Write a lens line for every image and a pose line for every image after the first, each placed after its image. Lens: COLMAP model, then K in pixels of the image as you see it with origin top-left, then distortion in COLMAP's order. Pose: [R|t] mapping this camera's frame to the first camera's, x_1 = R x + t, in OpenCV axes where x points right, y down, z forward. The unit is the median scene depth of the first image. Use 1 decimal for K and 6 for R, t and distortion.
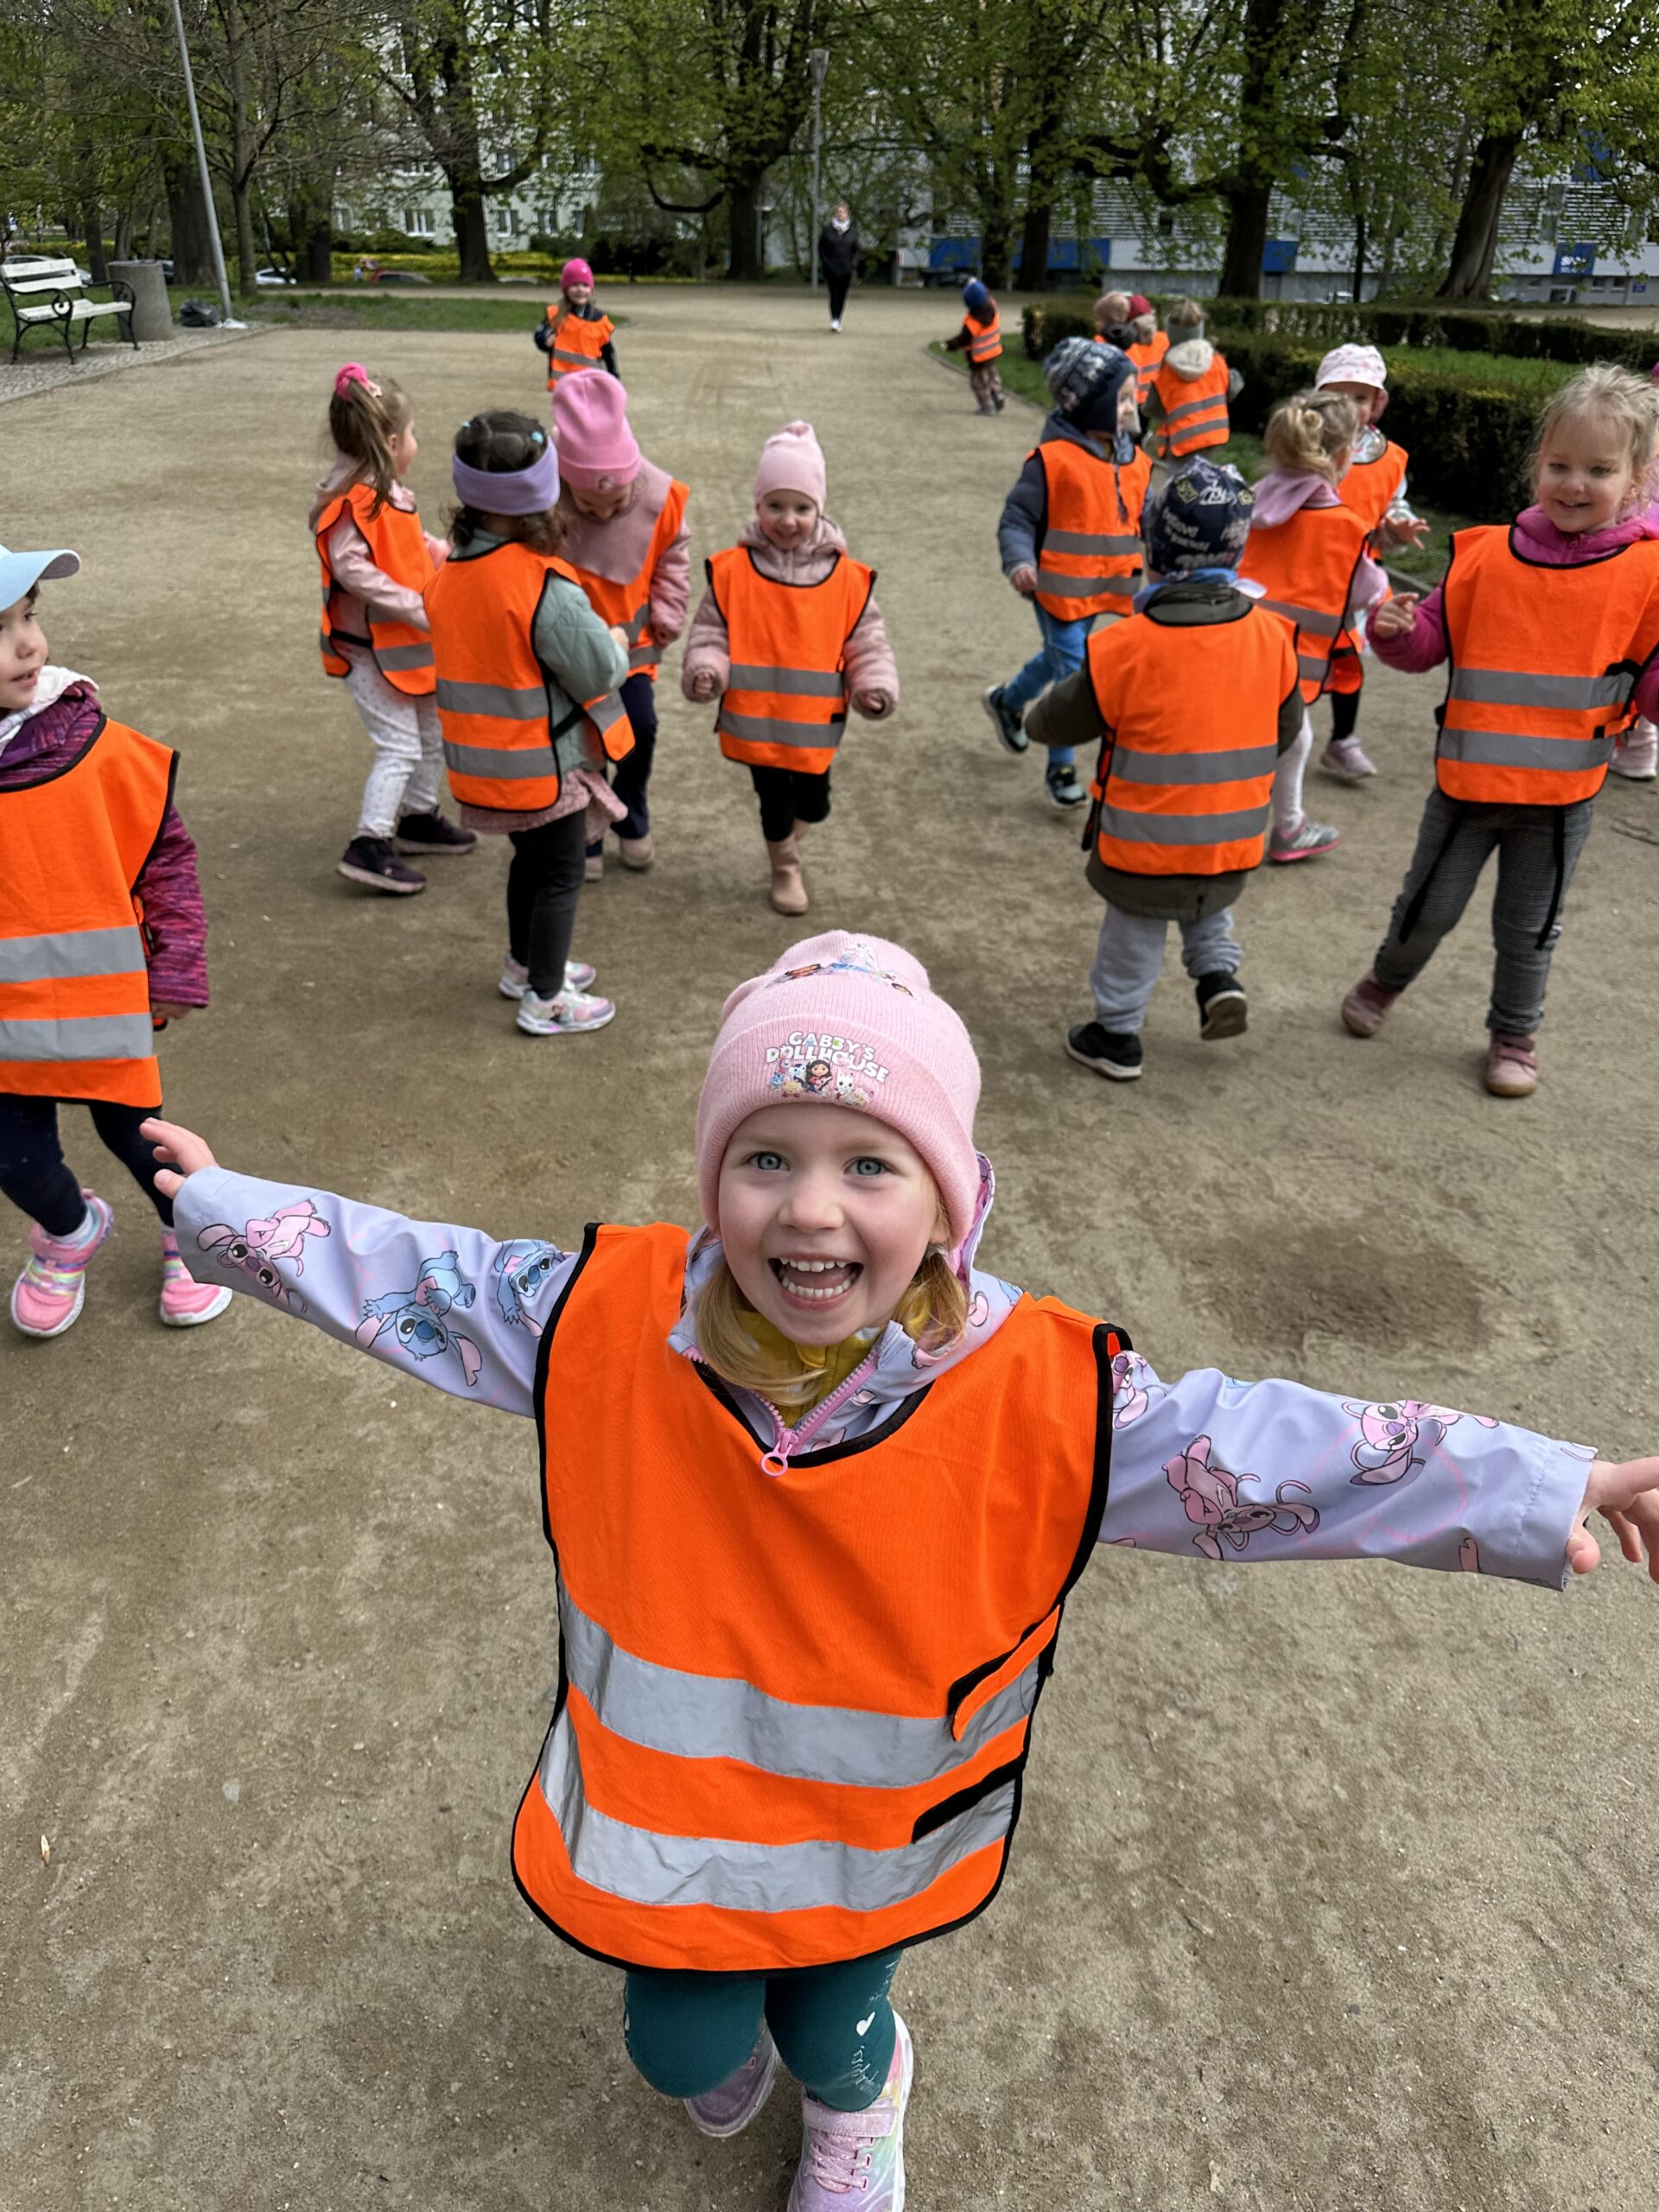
lens RADIAL K [[1527.2, 0, 816.7], [0, 1527.2, 1120.8], [0, 0, 1]] dist [0.022077, -0.034875]
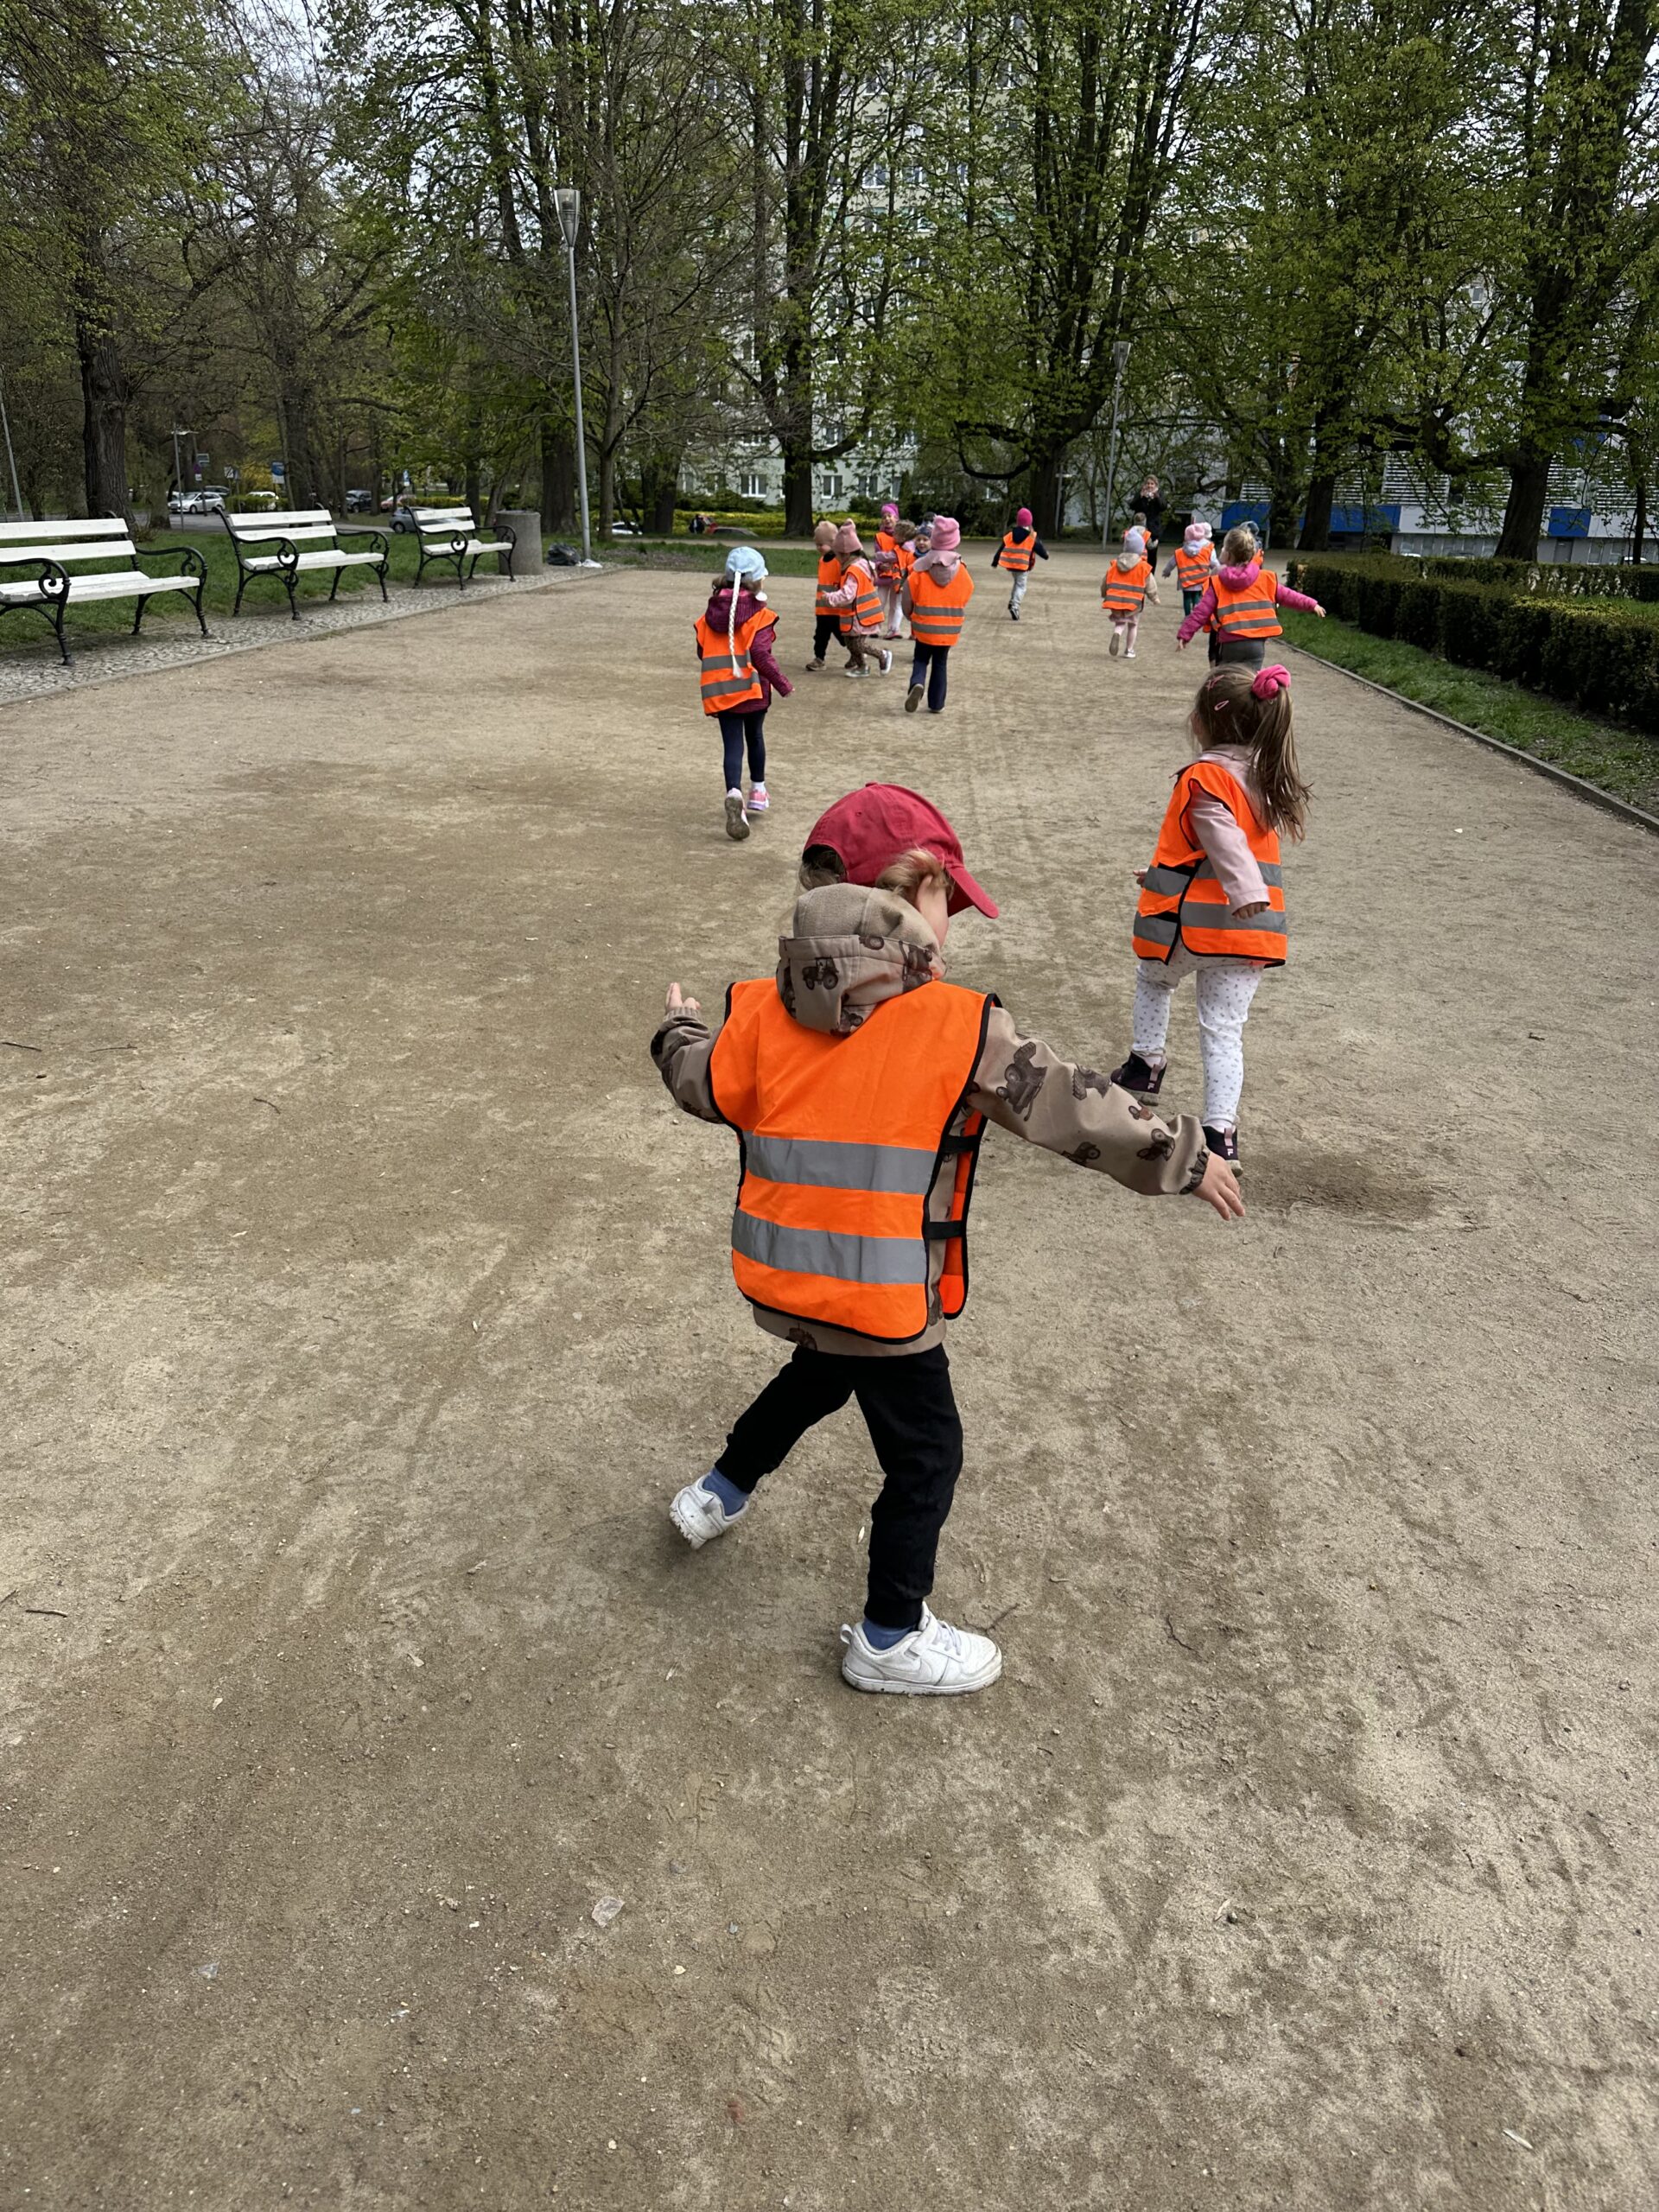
lens RADIAL K [[1527.2, 0, 843.0], [0, 1527.2, 1110.0], [0, 0, 1]] dist [0.022077, -0.034875]
pose [[0.986250, 0.070131, -0.149639, 0.006411], [-0.090956, 0.986358, -0.137204, 0.016861], [0.137976, 0.148928, 0.979175, -0.027439]]
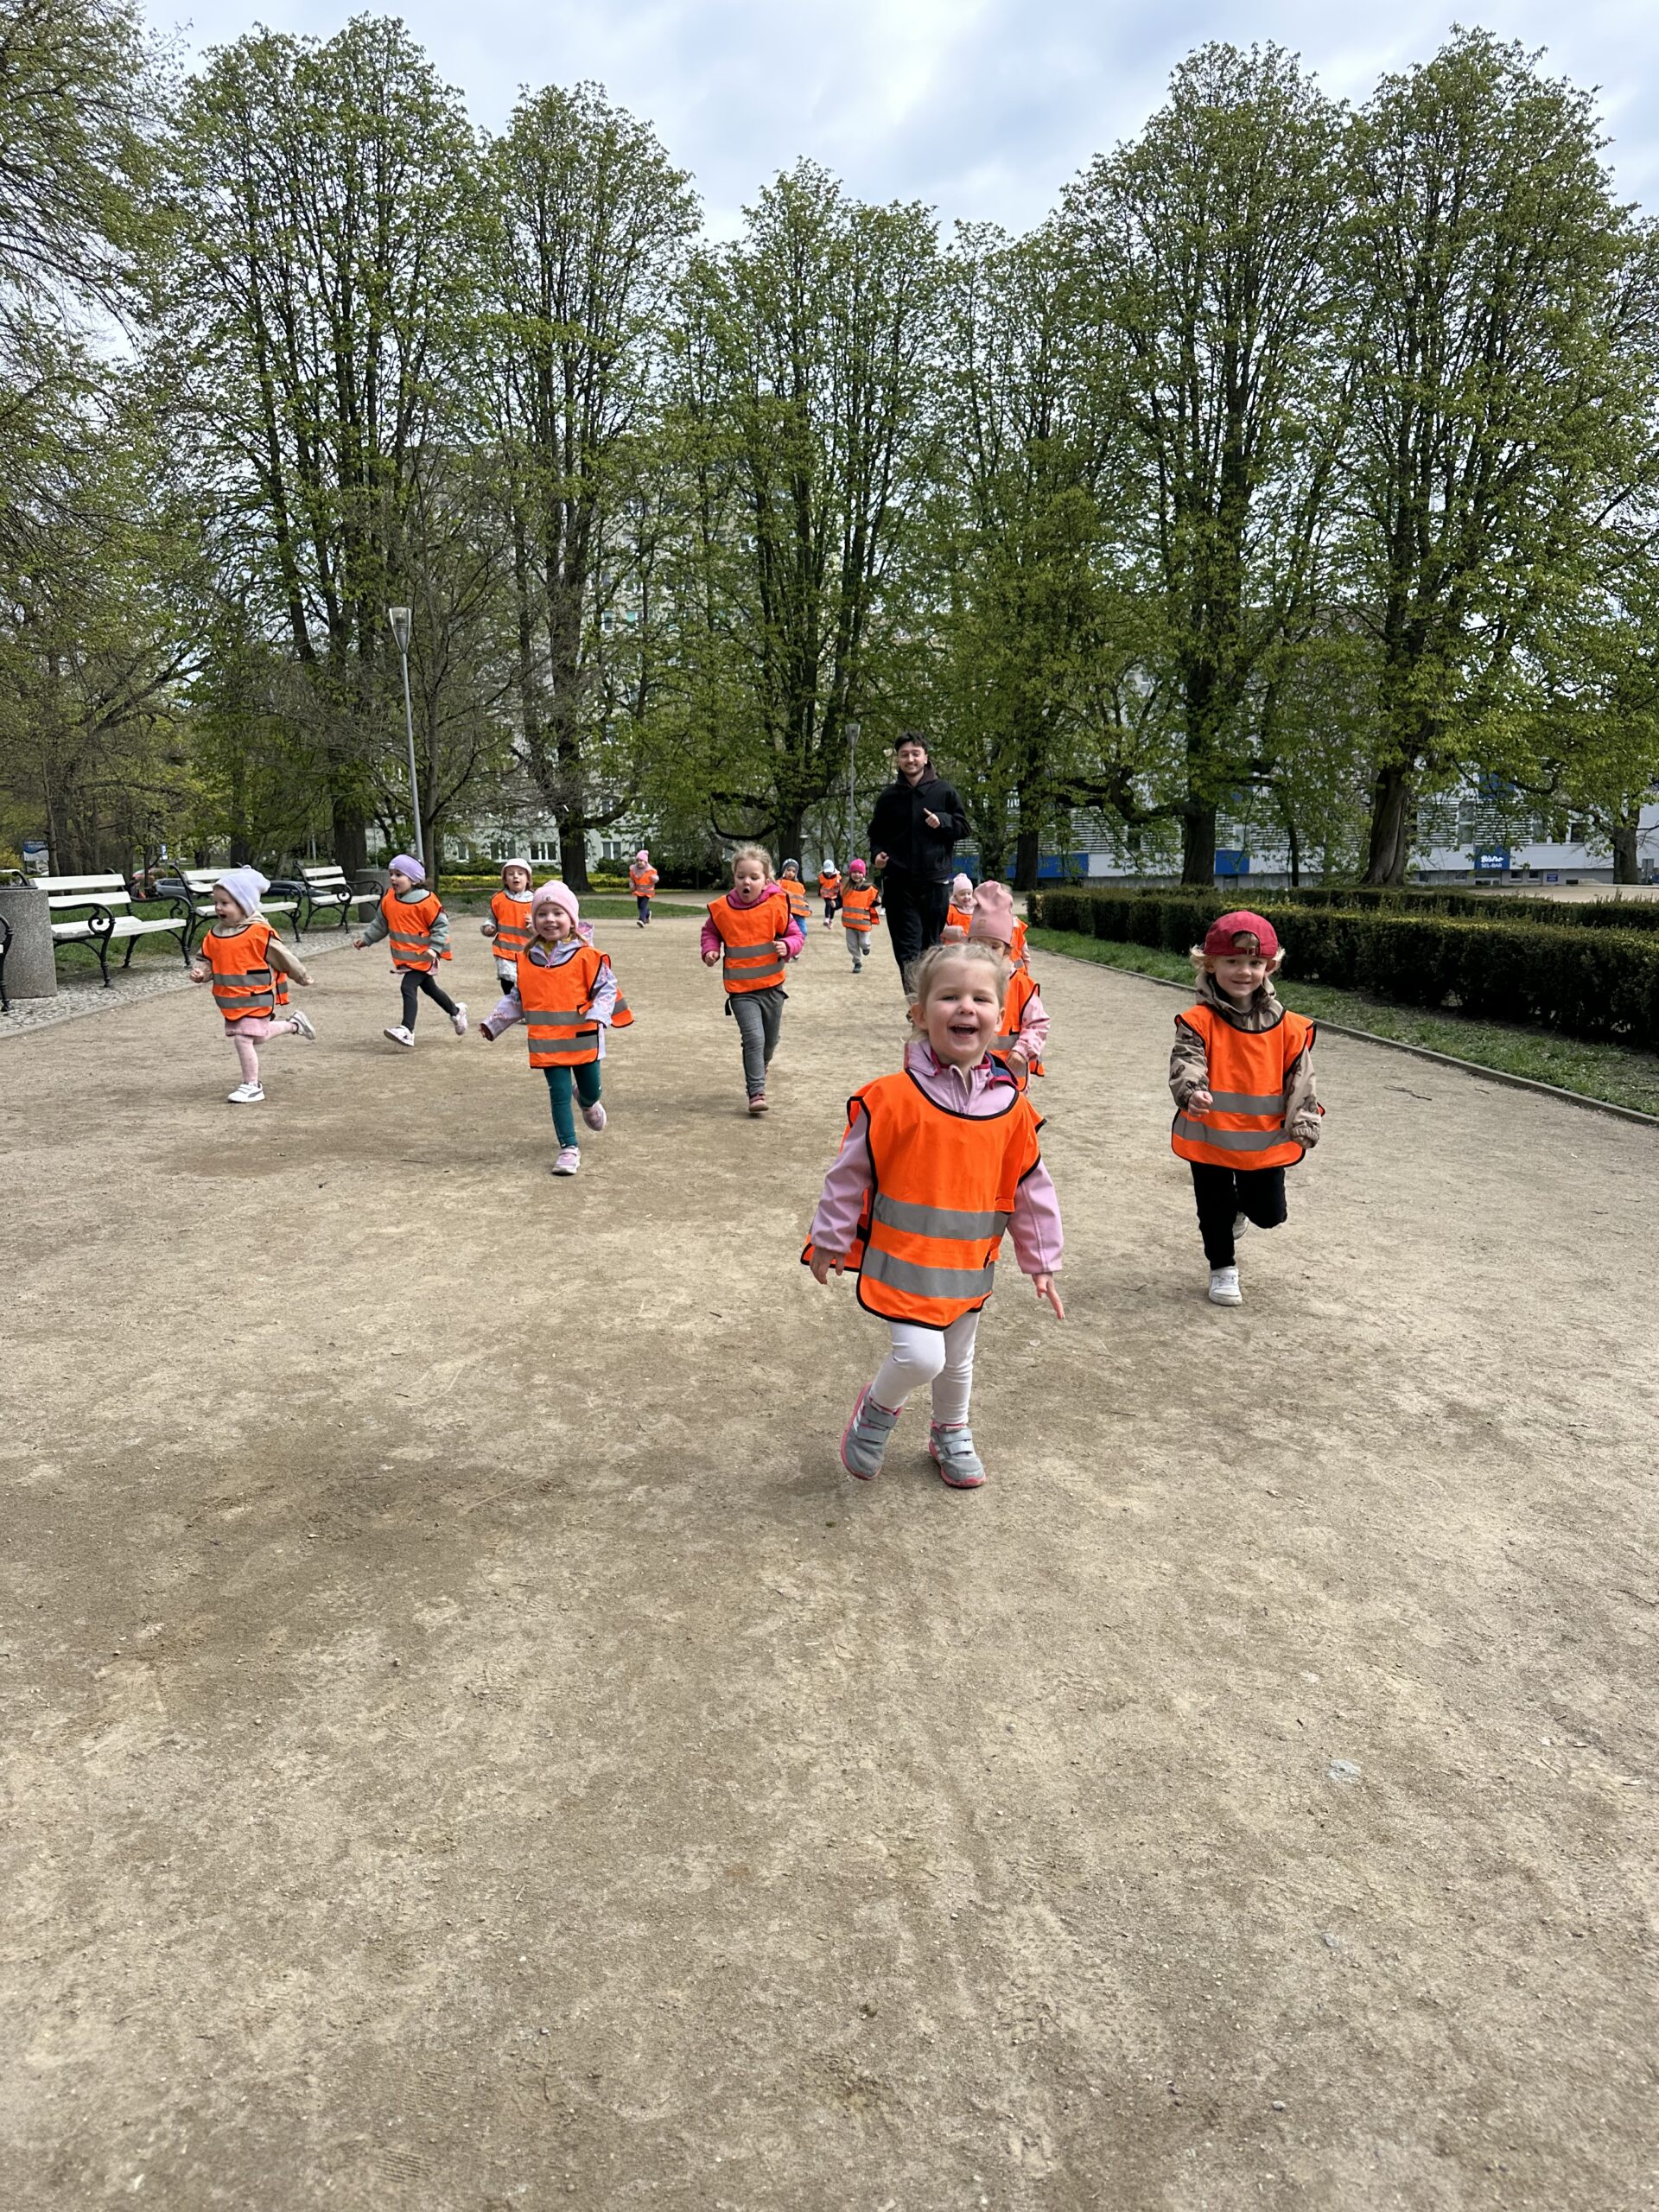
lens RADIAL K [[1527.2, 0, 825.8], [0, 1527.2, 1143.0], [0, 0, 1]] dist [0.022077, -0.034875]
pose [[0.999839, -0.016999, -0.005808, -0.018010], [0.014097, 0.942880, -0.332835, 0.054352], [0.011134, 0.332699, 0.942967, -0.084535]]
